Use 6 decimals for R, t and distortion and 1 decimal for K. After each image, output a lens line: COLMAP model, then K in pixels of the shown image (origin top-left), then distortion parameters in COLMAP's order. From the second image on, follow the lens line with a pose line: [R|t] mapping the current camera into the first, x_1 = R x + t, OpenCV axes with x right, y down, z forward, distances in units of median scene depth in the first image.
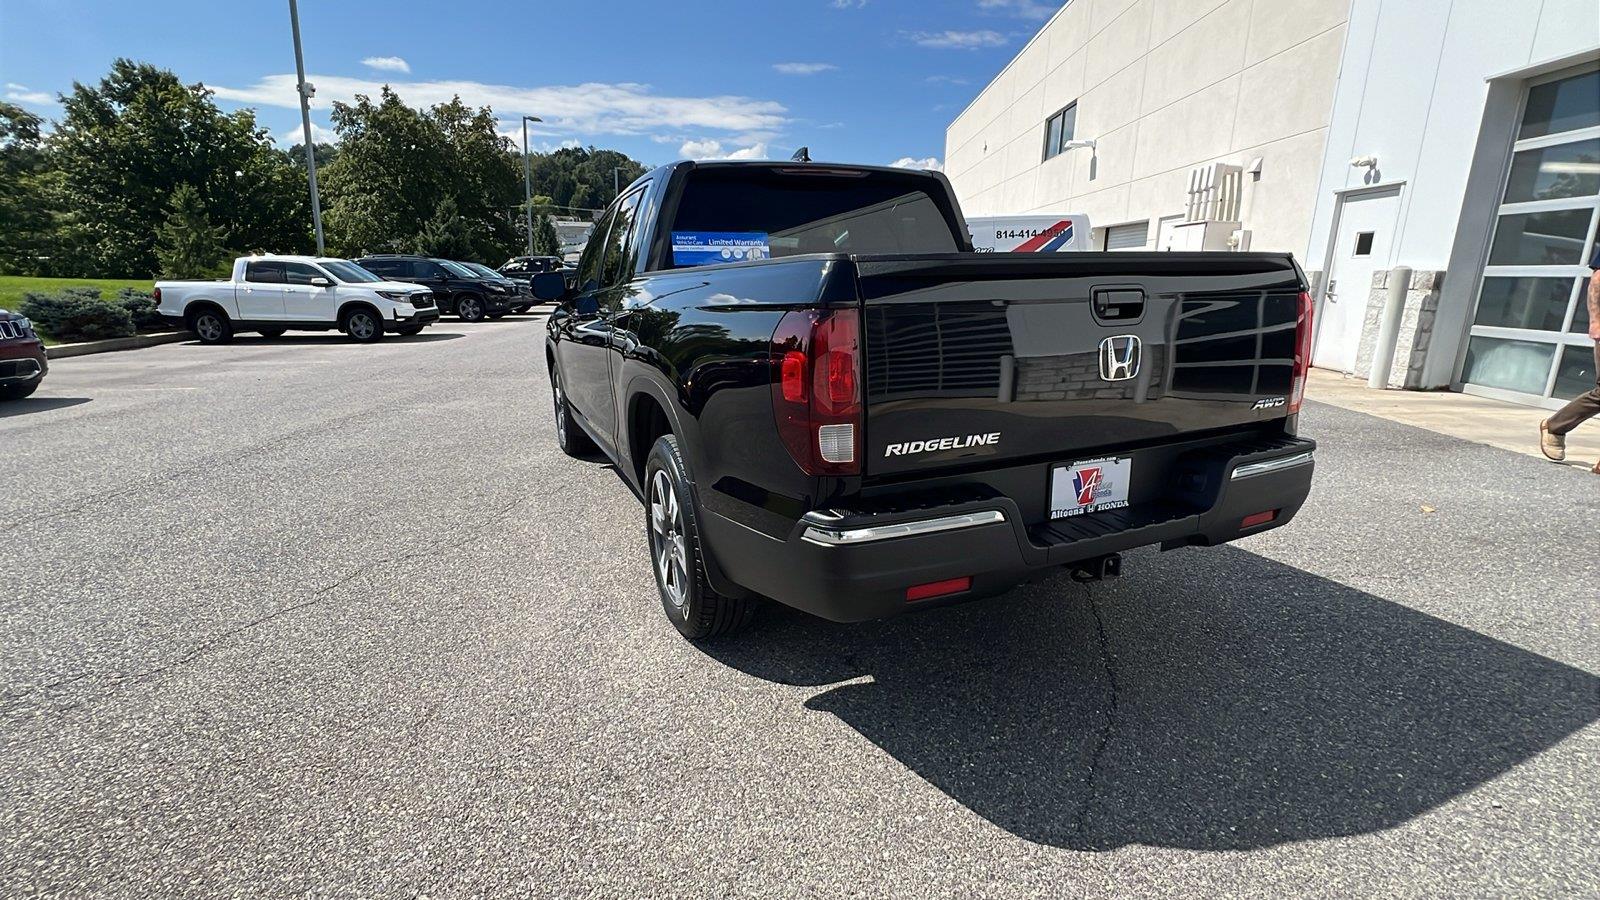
lens RADIAL K [[739.7, 0, 797.1], [0, 739.7, 446.6], [0, 0, 1]] dist [-0.006847, 0.003162]
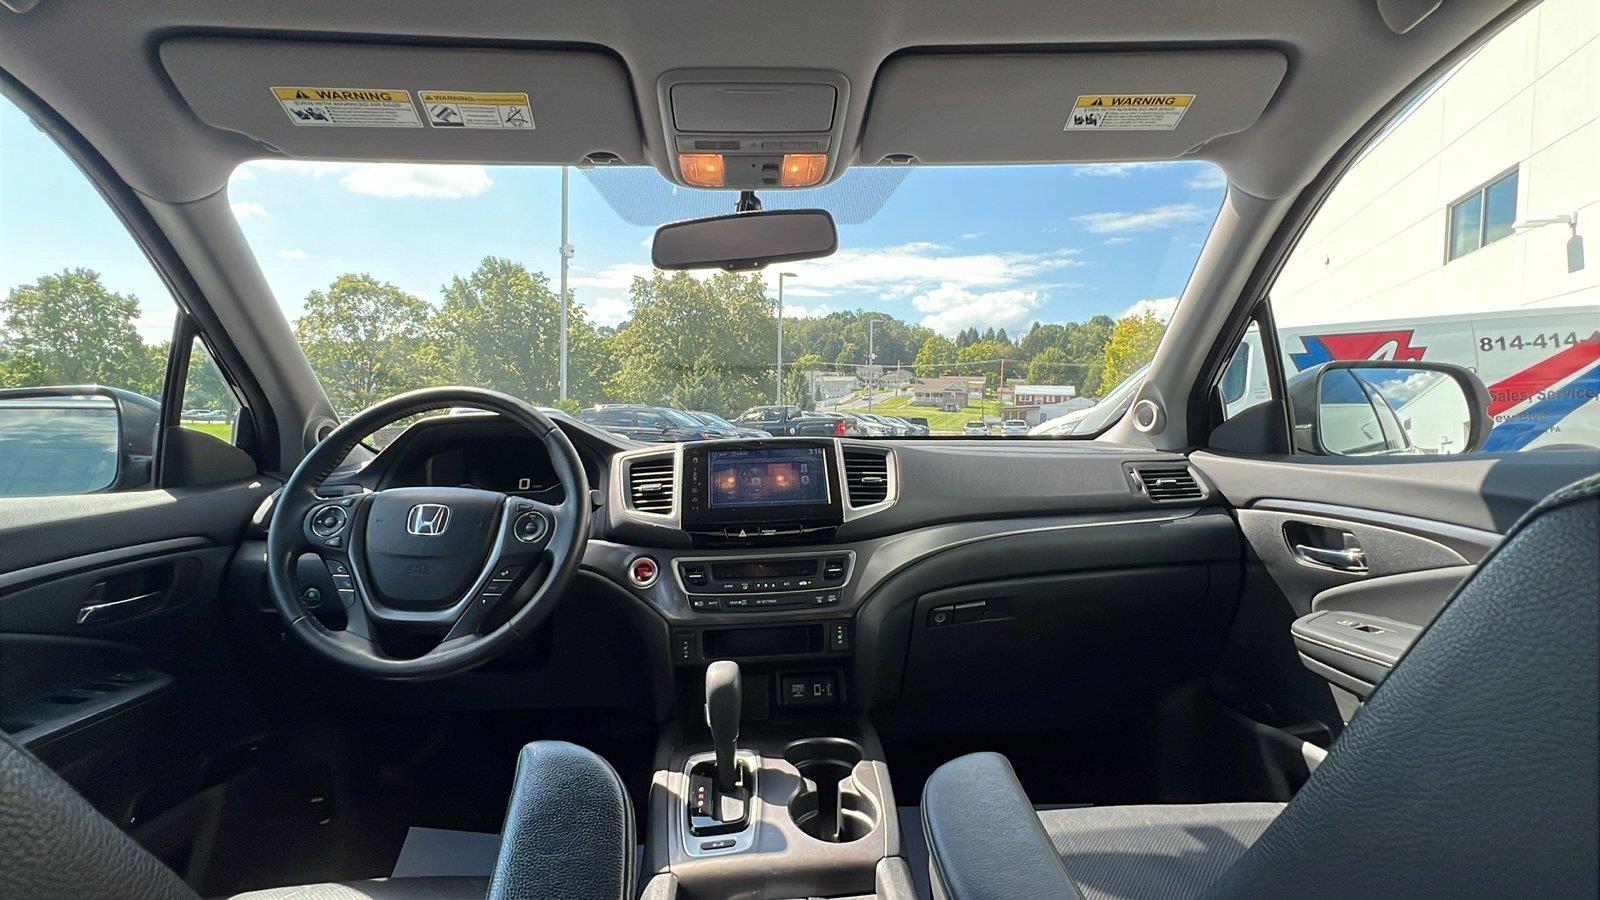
lens RADIAL K [[739.7, 0, 799.1], [0, 739.7, 444.3], [0, 0, 1]] dist [-0.006847, 0.003162]
pose [[0.942656, 0.004141, -0.333740, -0.005562], [-0.071205, 0.979399, -0.188967, -0.023019], [0.326082, 0.201895, 0.923531, 0.104028]]
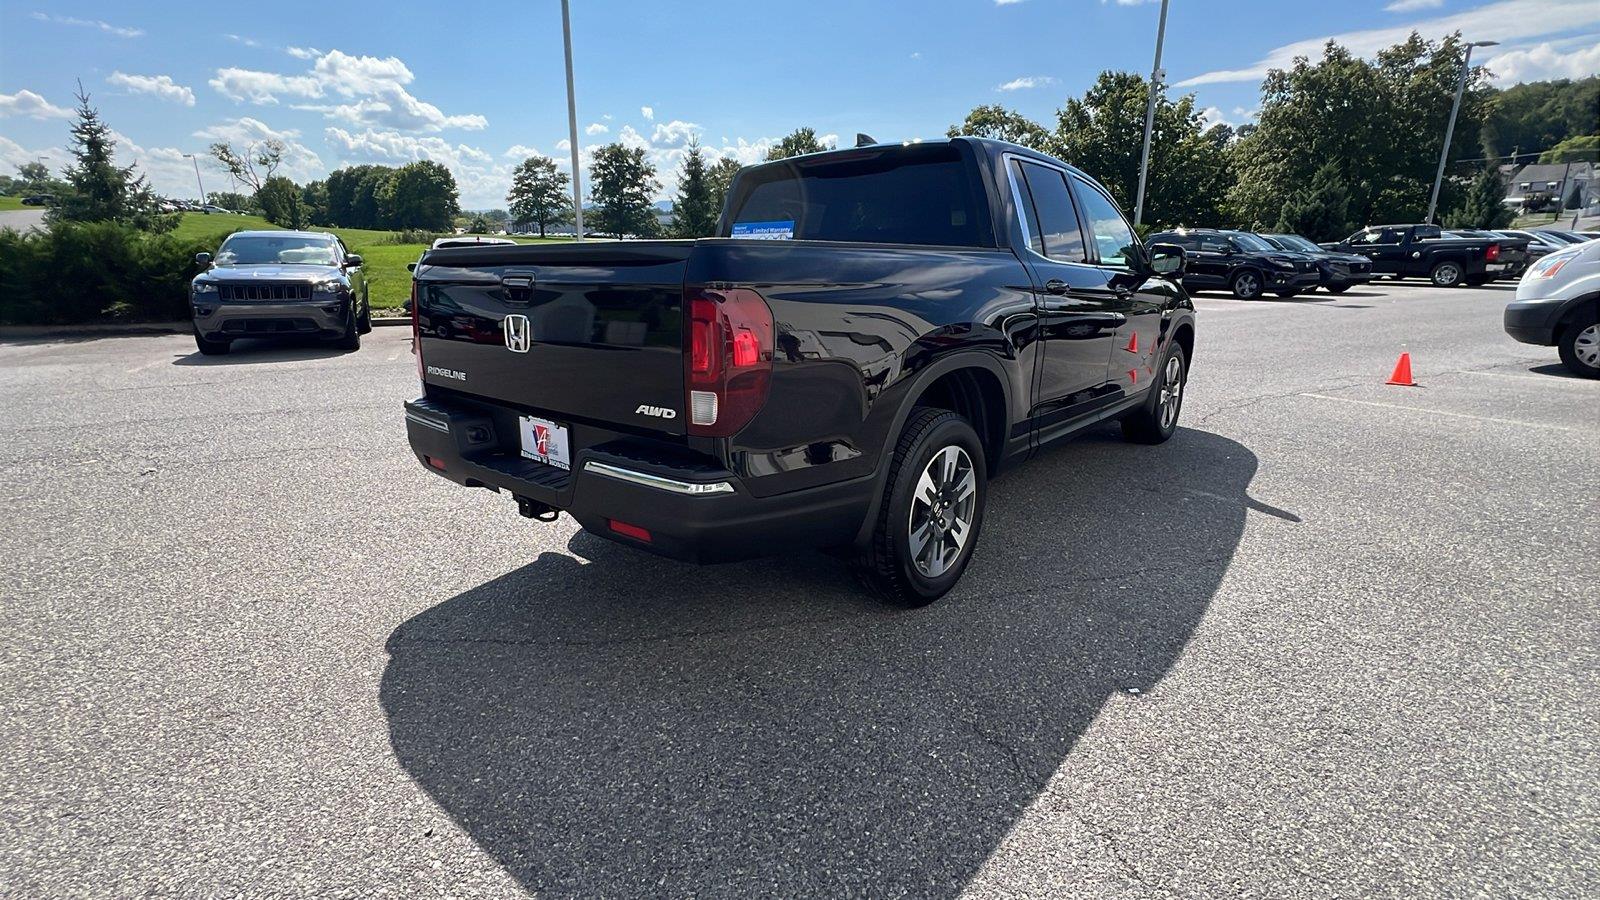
lens RADIAL K [[739.7, 0, 791.2], [0, 739.7, 444.1], [0, 0, 1]] dist [-0.006847, 0.003162]
pose [[0.434345, 0.226175, -0.871888, 0.085674], [-0.197516, 0.968319, 0.152794, -0.010810], [0.878824, 0.105847, 0.465258, 0.042018]]
